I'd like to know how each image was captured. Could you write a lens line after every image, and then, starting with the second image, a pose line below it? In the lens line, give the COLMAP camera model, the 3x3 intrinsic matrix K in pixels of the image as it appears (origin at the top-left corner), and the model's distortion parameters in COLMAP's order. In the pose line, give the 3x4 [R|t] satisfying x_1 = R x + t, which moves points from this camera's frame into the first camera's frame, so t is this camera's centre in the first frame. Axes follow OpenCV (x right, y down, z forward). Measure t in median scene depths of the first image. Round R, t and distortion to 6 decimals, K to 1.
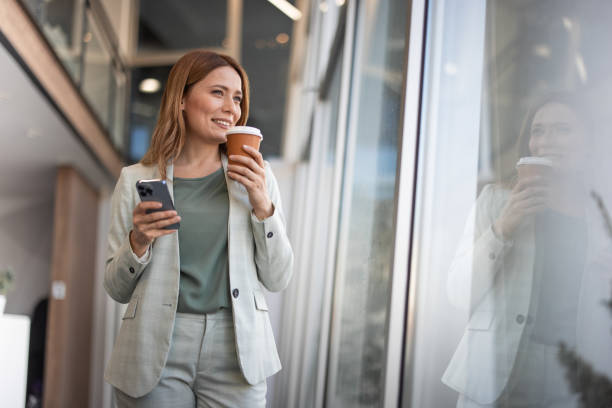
lens RADIAL K [[834.0, 0, 306.2], [0, 834.0, 172.1], [0, 0, 1]] dist [0.007941, 0.021829]
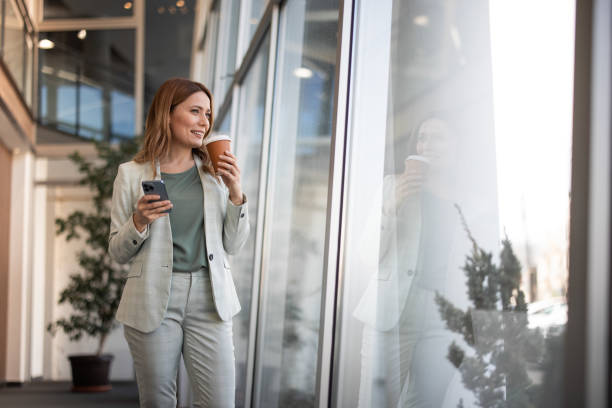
lens RADIAL K [[834.0, 0, 306.2], [0, 834.0, 172.1], [0, 0, 1]] dist [0.007941, 0.021829]
pose [[0.989973, -0.006340, 0.141112, -0.124112], [-0.004218, 0.997220, 0.074393, -0.102401], [-0.141191, -0.074243, 0.987195, -0.393782]]
